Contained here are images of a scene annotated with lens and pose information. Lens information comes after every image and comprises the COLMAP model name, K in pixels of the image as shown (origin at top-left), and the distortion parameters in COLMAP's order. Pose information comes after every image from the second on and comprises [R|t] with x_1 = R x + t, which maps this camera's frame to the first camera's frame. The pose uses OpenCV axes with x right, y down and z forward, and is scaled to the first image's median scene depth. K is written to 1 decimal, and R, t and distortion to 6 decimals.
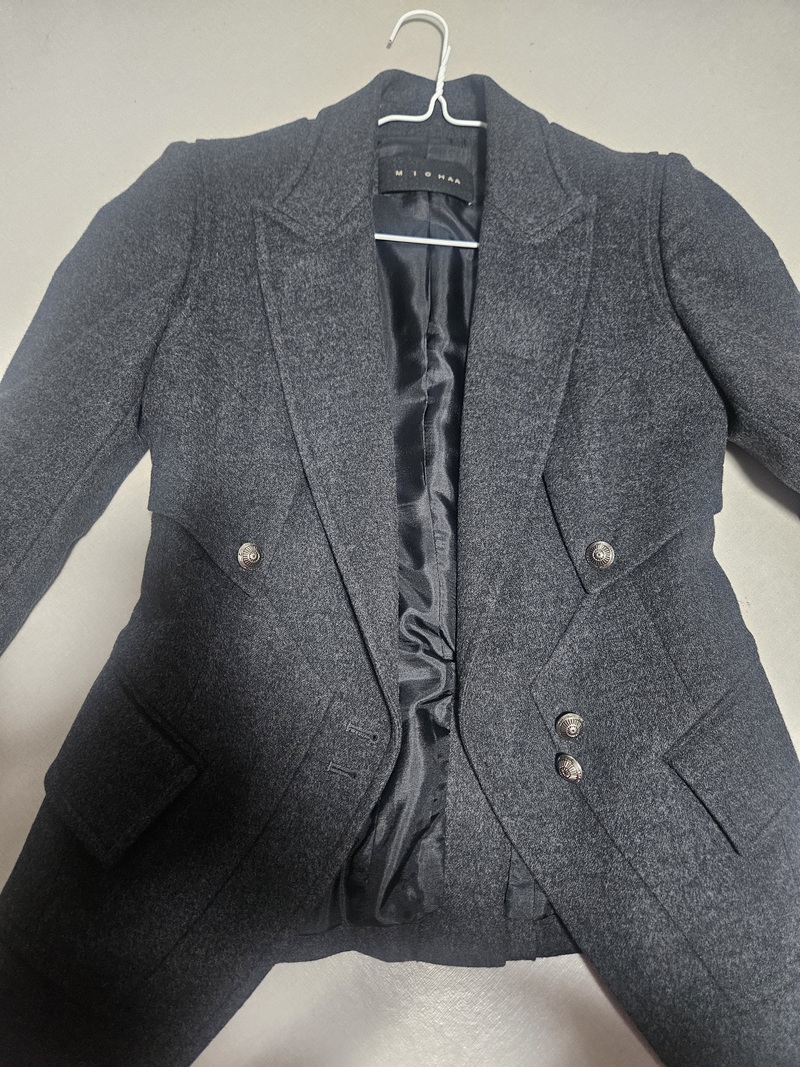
lens RADIAL K [[730.4, 0, 400.0], [0, 730.4, 533.5], [0, 0, 1]] dist [0.069960, -0.087689]
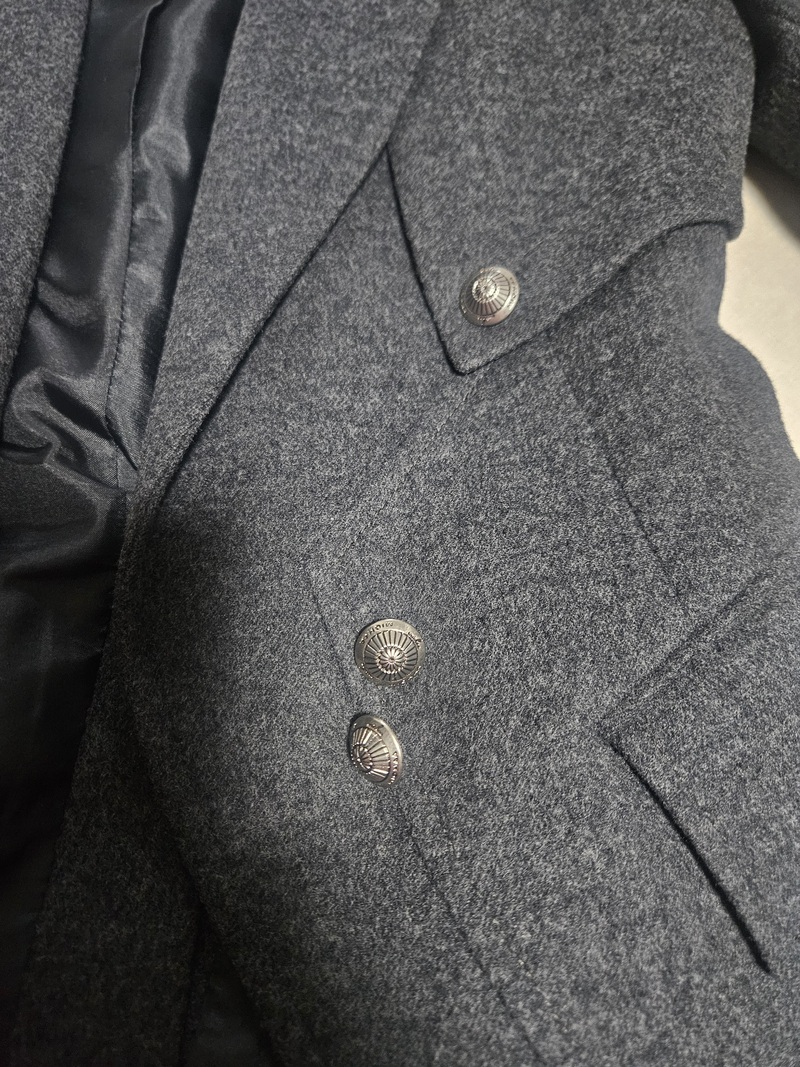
lens RADIAL K [[744.3, 0, 400.0], [0, 744.3, 533.5], [0, 0, 1]] dist [0.027037, -0.047161]
pose [[0.995512, 0.062771, 0.070819, 0.200435], [-0.059546, 0.997130, -0.046760, 0.211482], [-0.073551, 0.042333, 0.996393, 0.563680]]
